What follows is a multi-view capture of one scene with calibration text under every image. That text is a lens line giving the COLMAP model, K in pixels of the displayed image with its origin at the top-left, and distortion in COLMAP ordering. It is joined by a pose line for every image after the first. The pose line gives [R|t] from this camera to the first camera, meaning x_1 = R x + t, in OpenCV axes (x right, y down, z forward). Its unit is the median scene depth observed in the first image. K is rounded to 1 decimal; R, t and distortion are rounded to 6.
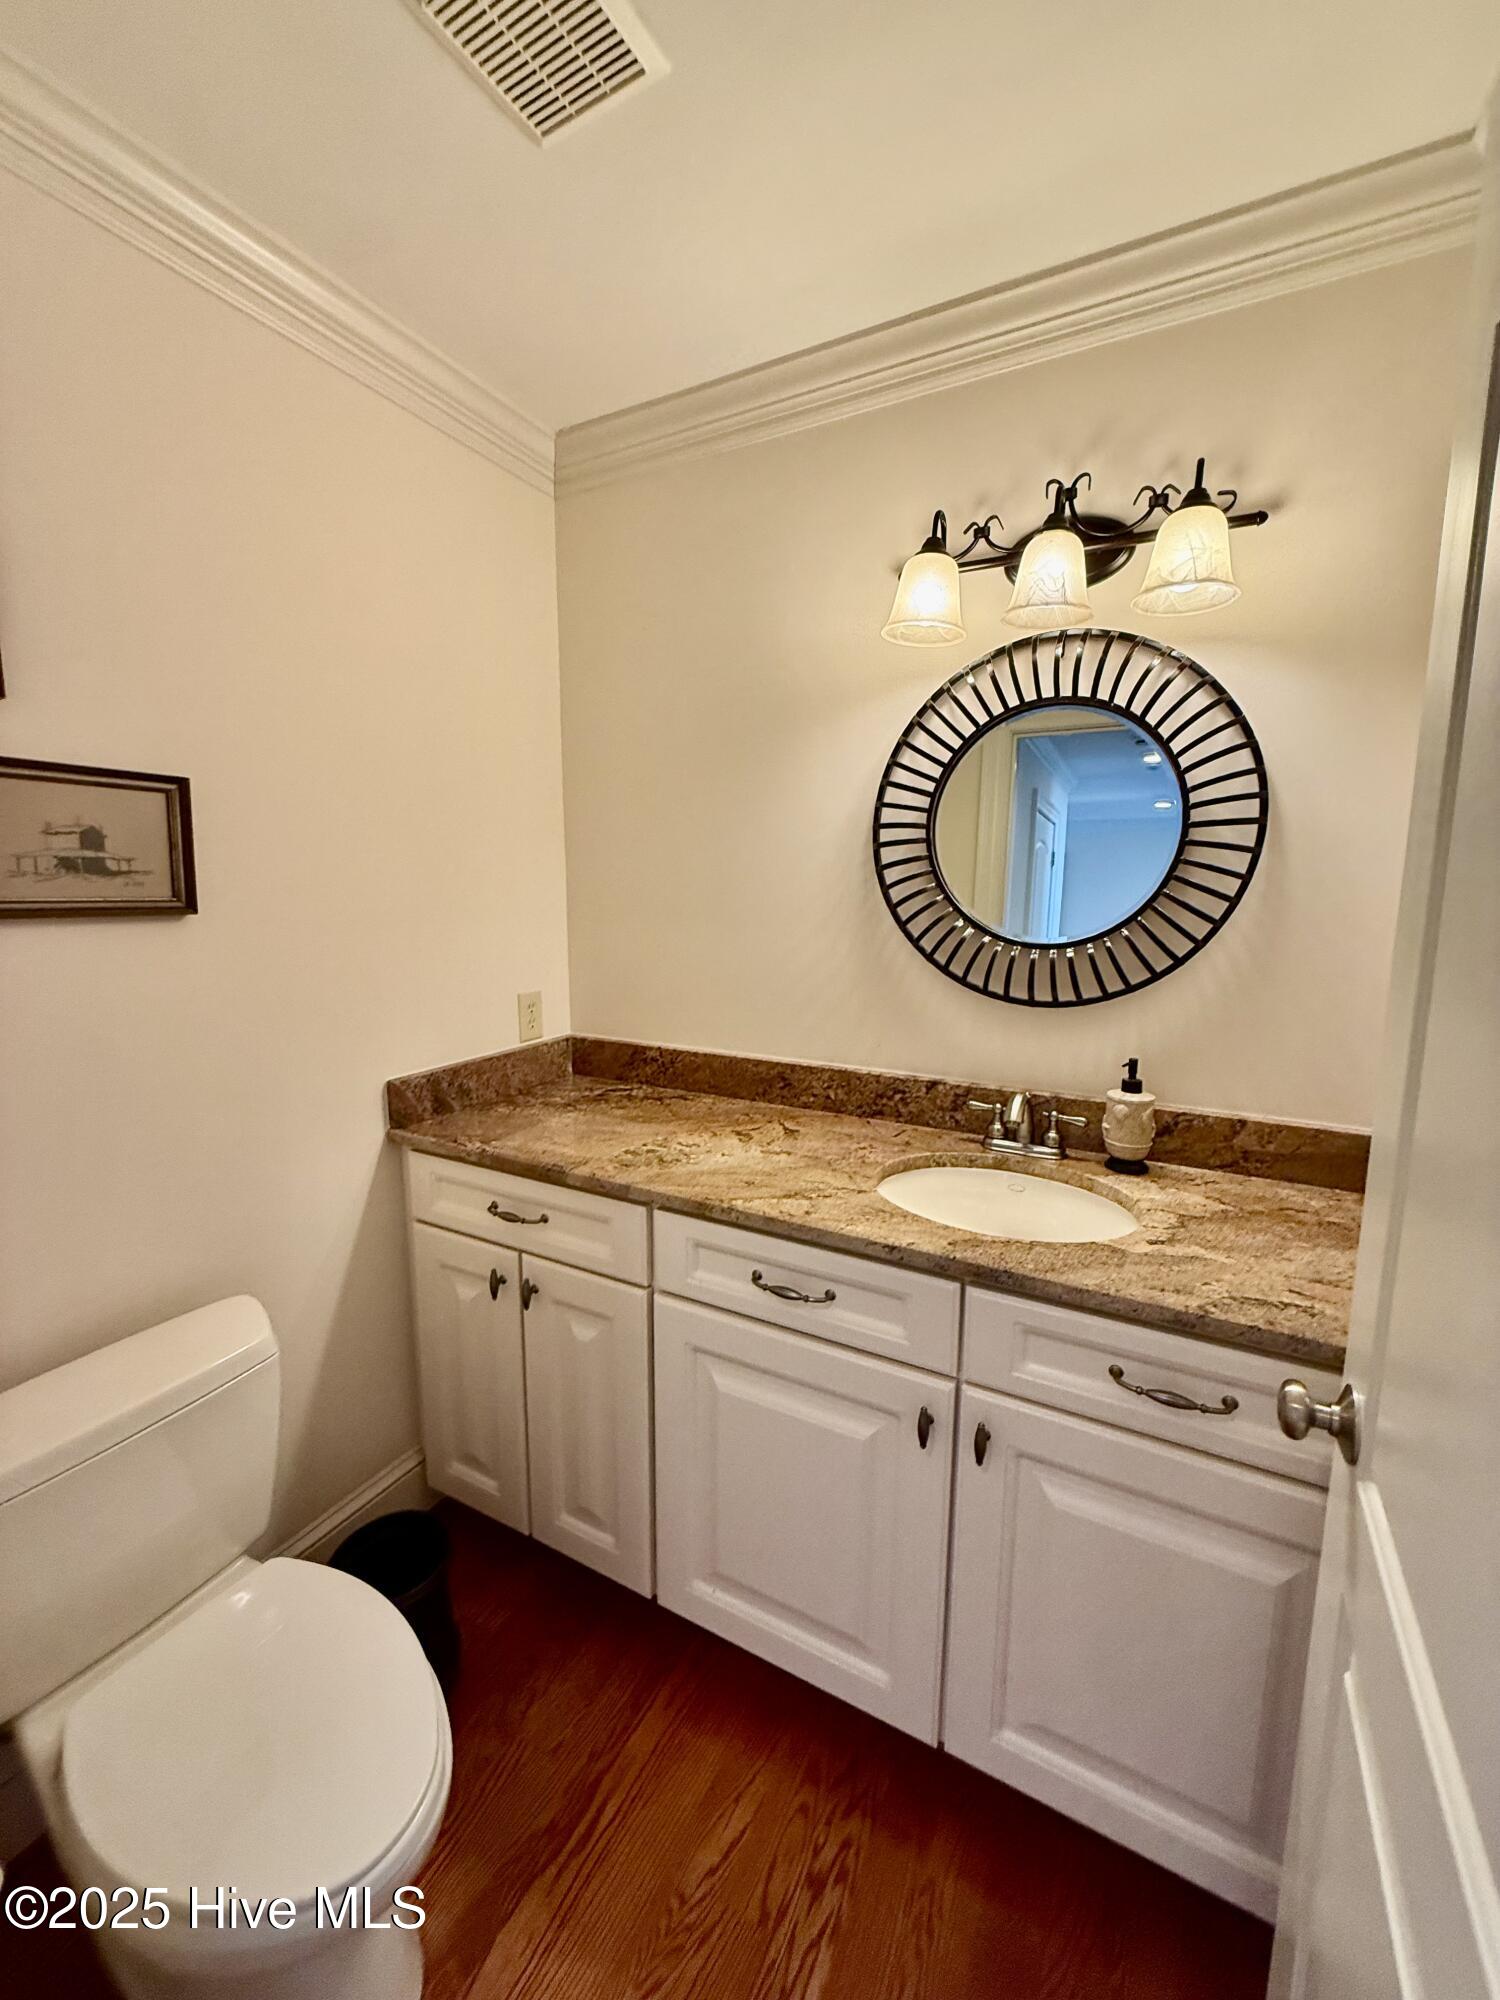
lens RADIAL K [[800.9, 0, 745.8], [0, 800.9, 994.9], [0, 0, 1]] dist [-0.000379, -0.000101]
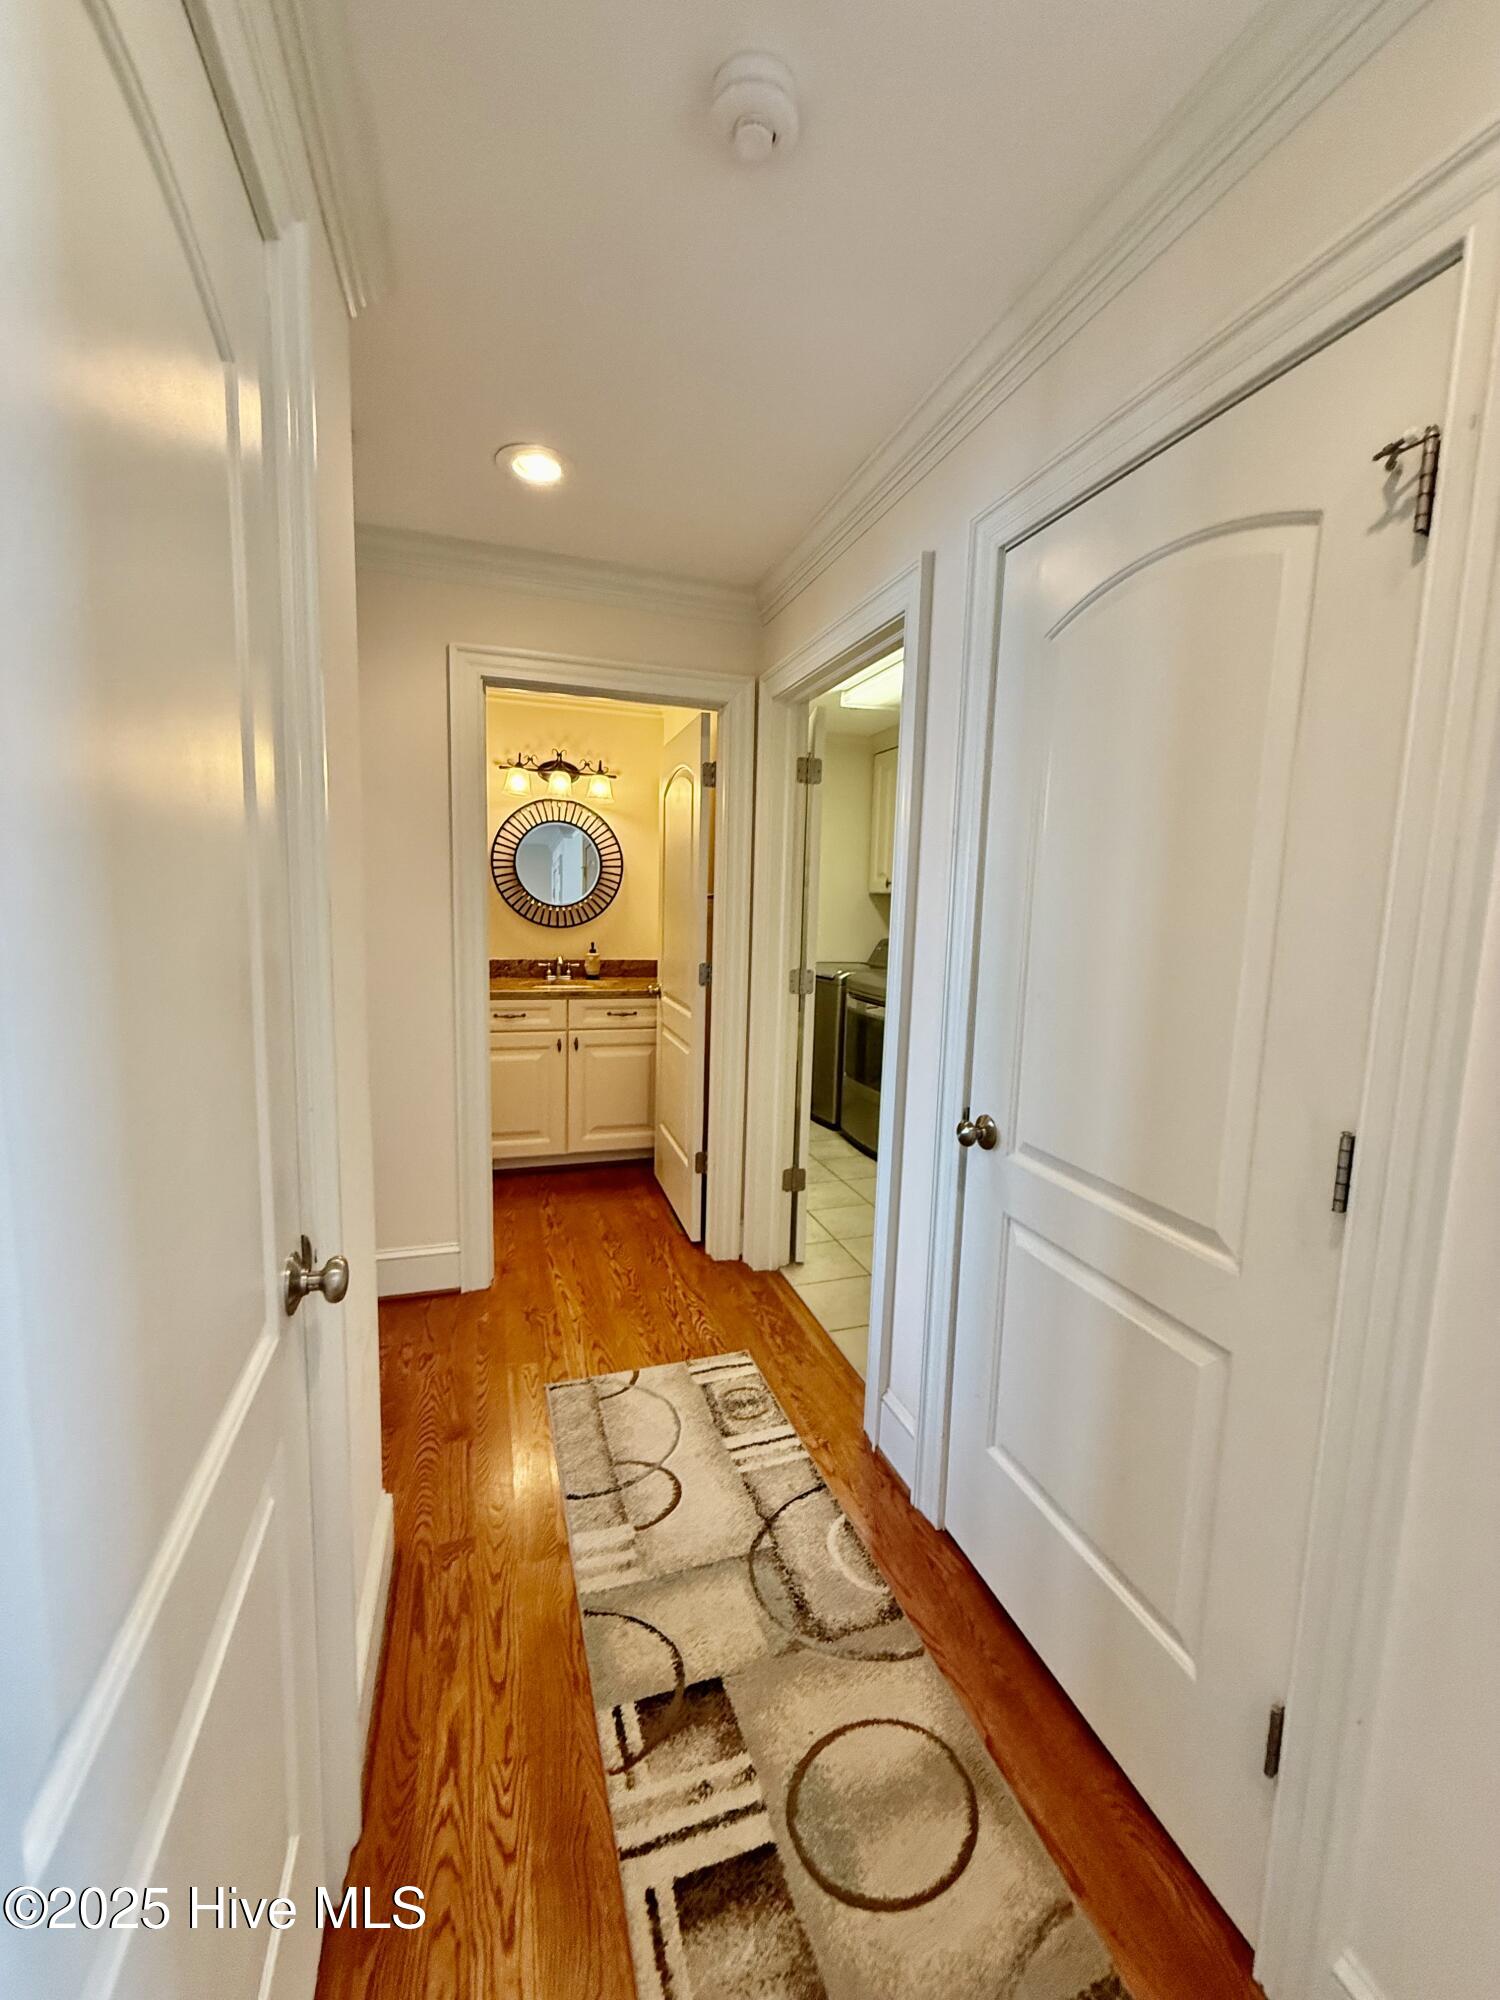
lens RADIAL K [[800.9, 0, 745.8], [0, 800.9, 994.9], [0, 0, 1]] dist [-0.000379, -0.000101]
pose [[0.686305, -0.071909, 0.723750, -1.341215], [0.080401, 0.996503, 0.022767, 0.257787], [-0.722856, 0.042566, 0.689686, -1.521611]]
